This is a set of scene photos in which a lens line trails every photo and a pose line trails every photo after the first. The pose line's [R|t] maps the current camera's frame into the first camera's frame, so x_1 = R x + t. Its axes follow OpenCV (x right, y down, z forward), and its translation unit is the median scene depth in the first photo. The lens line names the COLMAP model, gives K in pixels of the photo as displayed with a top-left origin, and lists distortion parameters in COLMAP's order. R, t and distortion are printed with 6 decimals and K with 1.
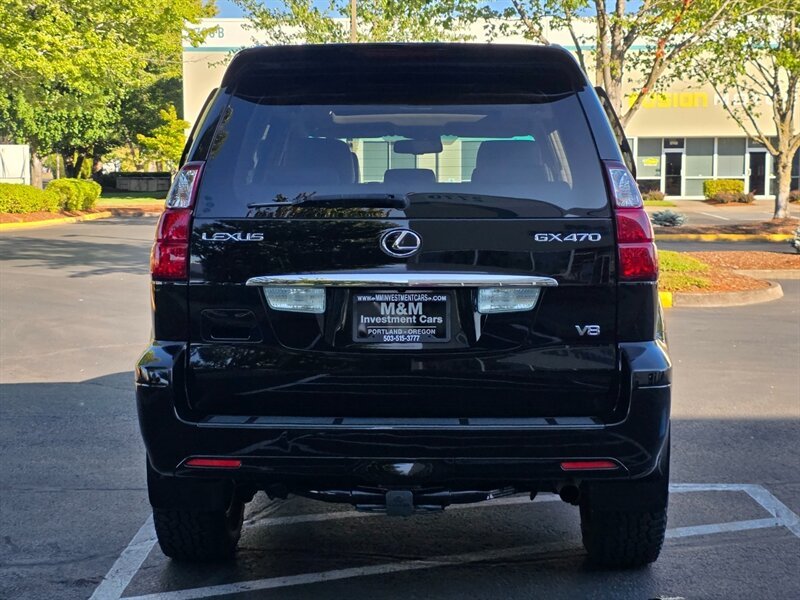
lens RADIAL K [[1315.1, 0, 405.8], [0, 1315.1, 301.9], [0, 0, 1]] dist [0.083442, 0.000000]
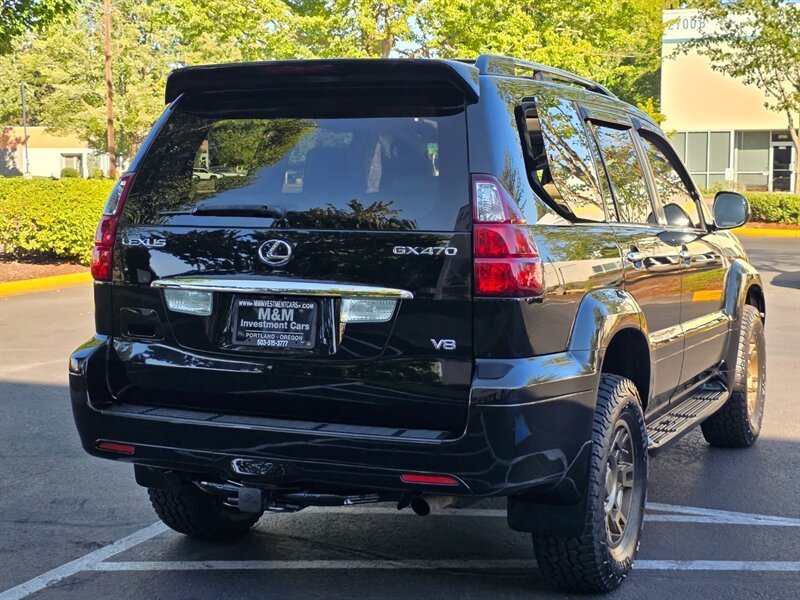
lens RADIAL K [[1315.1, 0, 401.7], [0, 1315.1, 295.3], [0, 0, 1]] dist [0.083442, 0.000000]
pose [[0.925652, 0.038343, -0.376429, 0.483251], [-0.037871, 0.999245, 0.008656, -0.023064], [0.376477, 0.006244, 0.926405, 0.066614]]
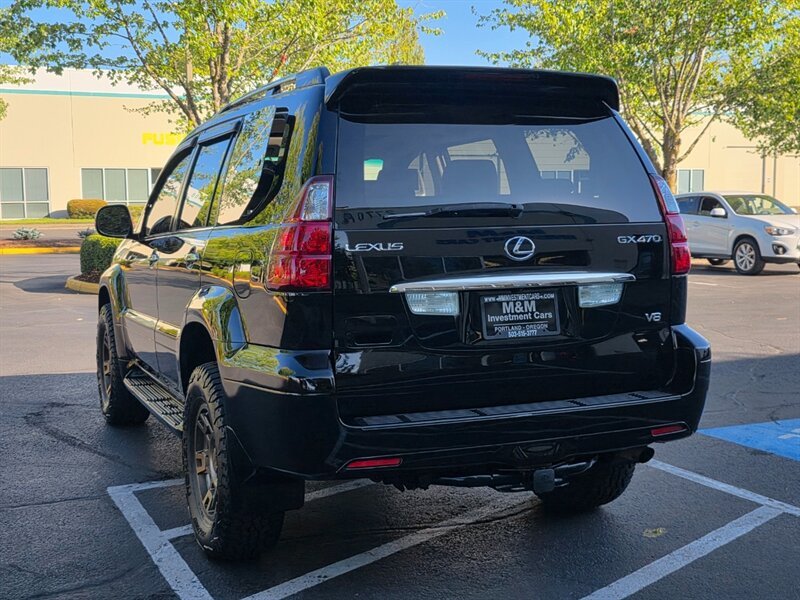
lens RADIAL K [[1022.2, 0, 388.4], [0, 1022.2, 314.5], [0, 0, 1]] dist [0.088016, 0.000000]
pose [[0.909568, -0.054251, 0.411999, -0.461373], [0.047395, 0.998515, 0.026849, -0.017059], [-0.412844, -0.004894, 0.910789, 0.255686]]
